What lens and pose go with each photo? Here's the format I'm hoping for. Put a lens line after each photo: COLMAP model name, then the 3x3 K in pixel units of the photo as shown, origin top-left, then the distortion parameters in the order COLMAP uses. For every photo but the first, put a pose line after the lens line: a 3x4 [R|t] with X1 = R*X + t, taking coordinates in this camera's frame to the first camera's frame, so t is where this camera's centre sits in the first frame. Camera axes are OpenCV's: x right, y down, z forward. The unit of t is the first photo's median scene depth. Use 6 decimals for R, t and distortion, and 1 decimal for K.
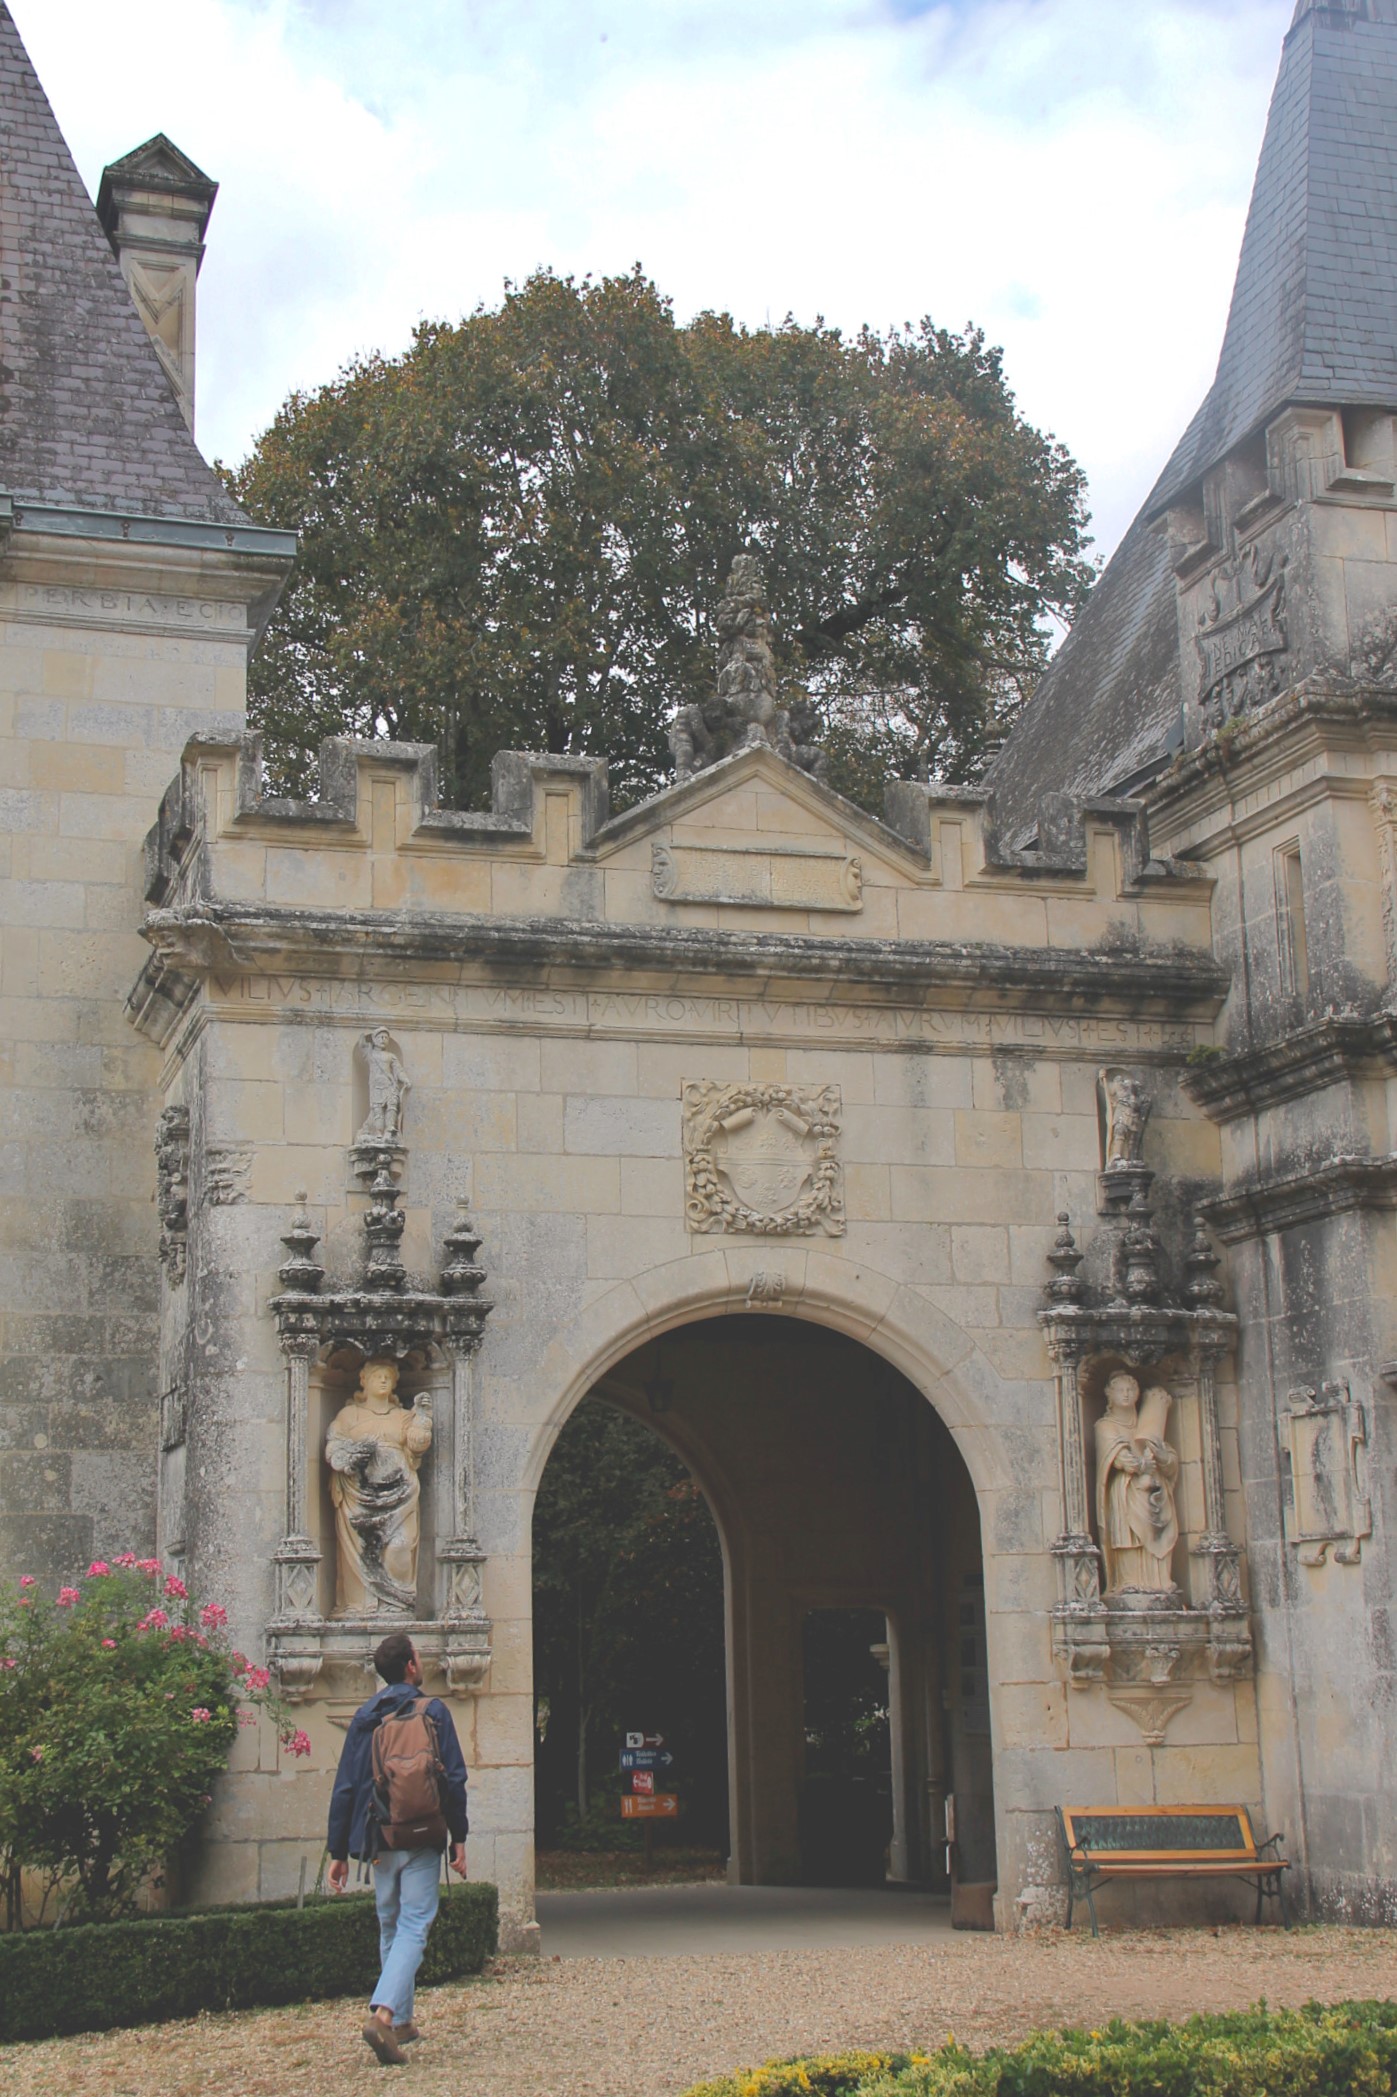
lens RADIAL K [[2772.3, 0, 641.0], [0, 2772.3, 1076.6], [0, 0, 1]] dist [0.058805, 0.000000]
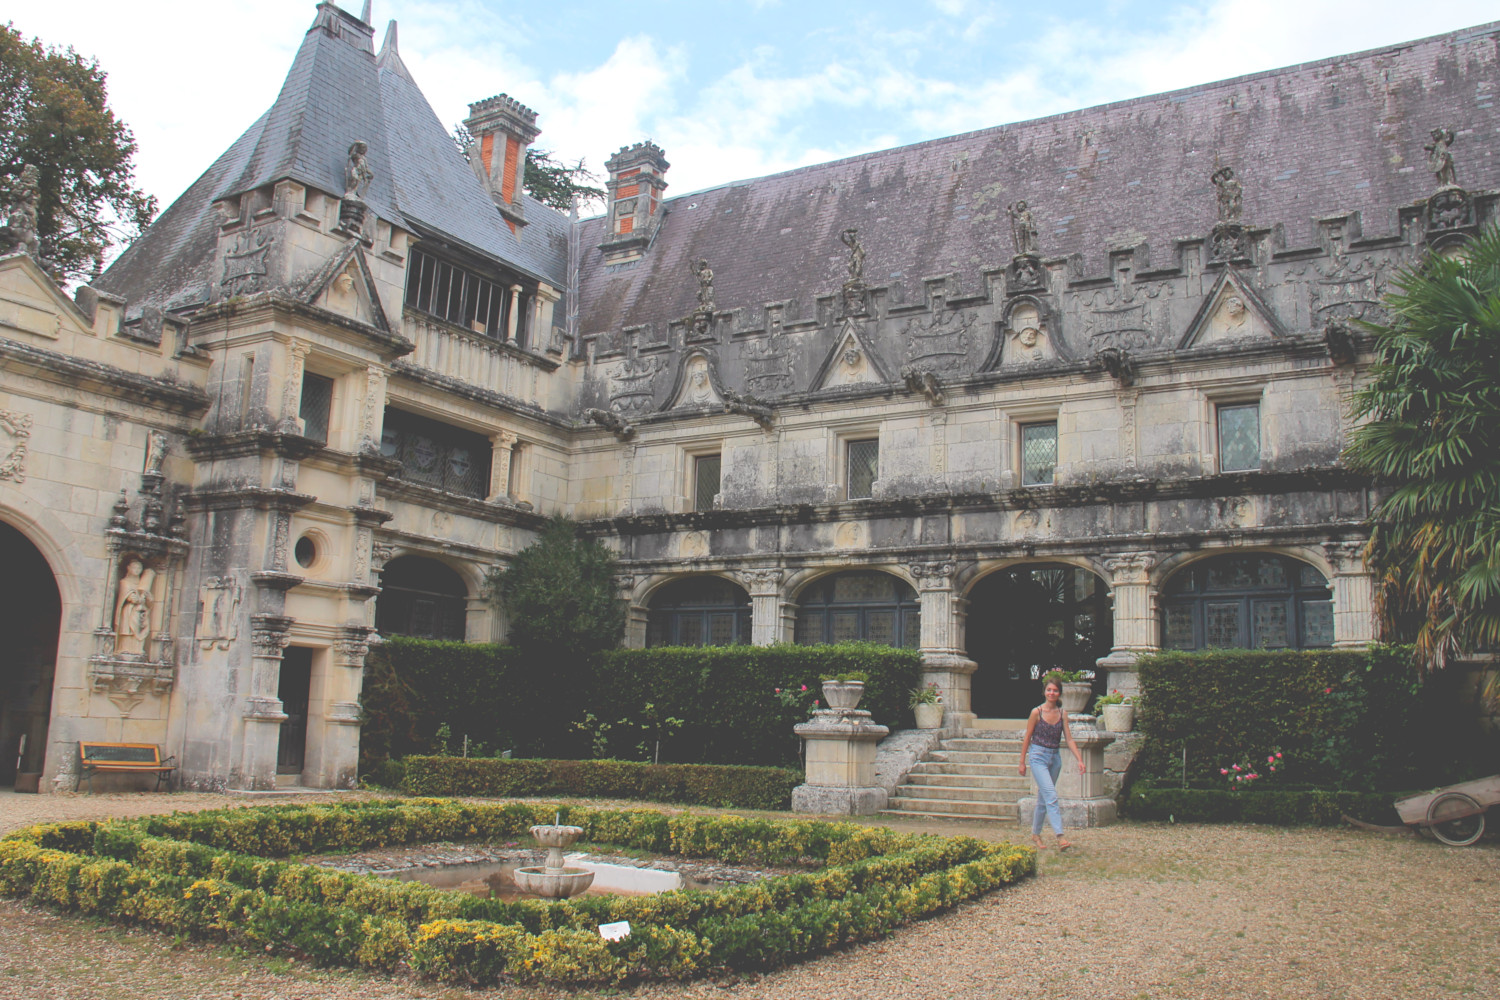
lens RADIAL K [[1247.1, 0, 756.1], [0, 1247.1, 494.0], [0, 0, 1]] dist [-0.134829, 0.043265]
pose [[0.738674, 0.163576, 0.653914, -0.112909], [-0.183369, 0.982287, -0.038581, -0.004046], [-0.648642, -0.091409, 0.755584, -0.090891]]
